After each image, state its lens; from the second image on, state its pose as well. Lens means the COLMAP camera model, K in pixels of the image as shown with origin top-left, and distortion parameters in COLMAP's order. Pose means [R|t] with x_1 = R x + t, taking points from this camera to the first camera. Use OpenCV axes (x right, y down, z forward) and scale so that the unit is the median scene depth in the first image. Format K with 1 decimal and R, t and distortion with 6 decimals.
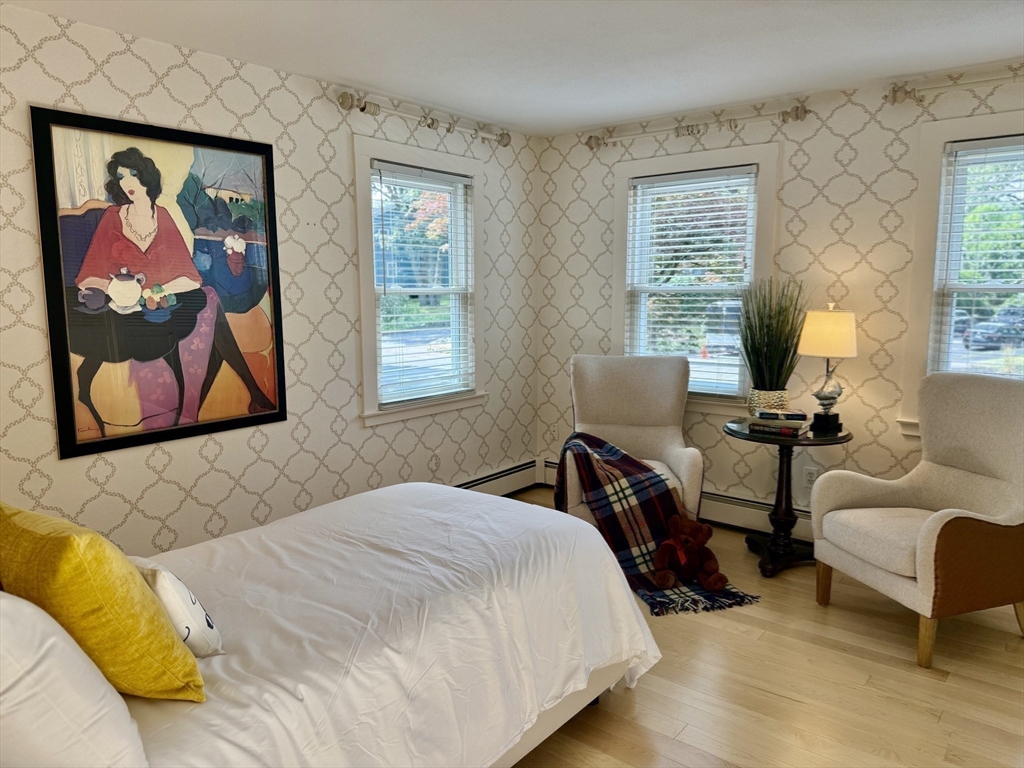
lens RADIAL K [[718.6, 0, 505.2], [0, 718.6, 381.3], [0, 0, 1]] dist [0.052662, -0.087420]
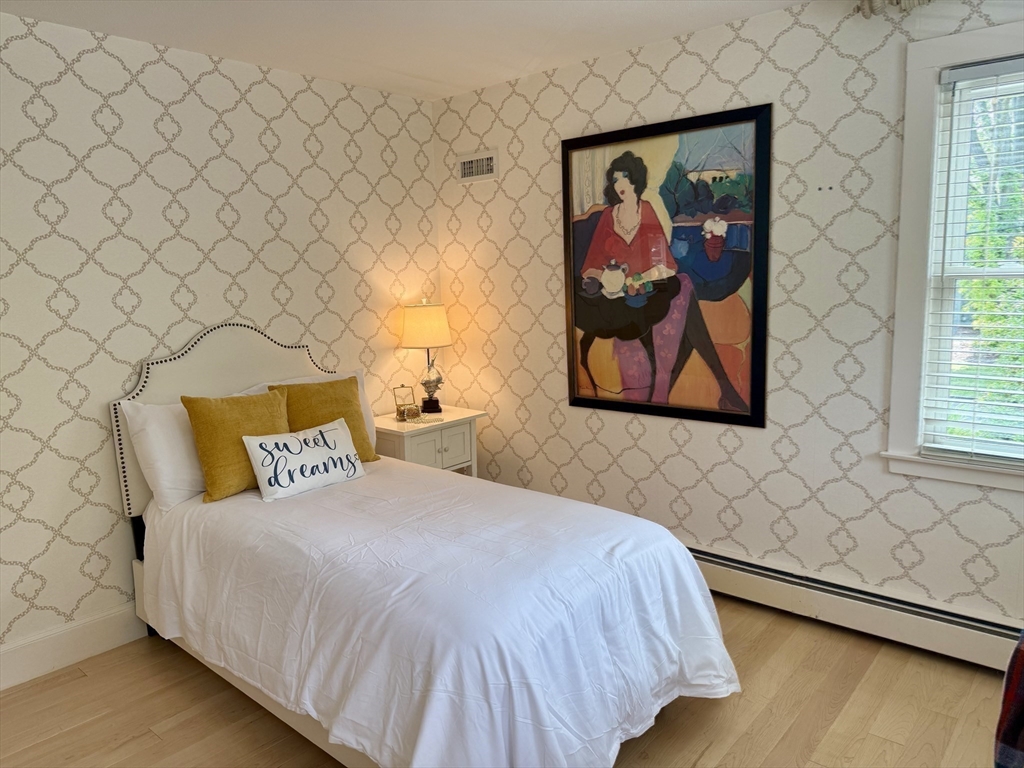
lens RADIAL K [[718.6, 0, 504.1], [0, 718.6, 394.5], [0, 0, 1]] dist [0.052662, -0.087420]
pose [[-0.032542, 0.168523, -0.985160, 0.632675], [-0.103486, 0.979817, 0.171027, -0.115995], [0.994098, 0.107516, -0.014445, 0.813074]]
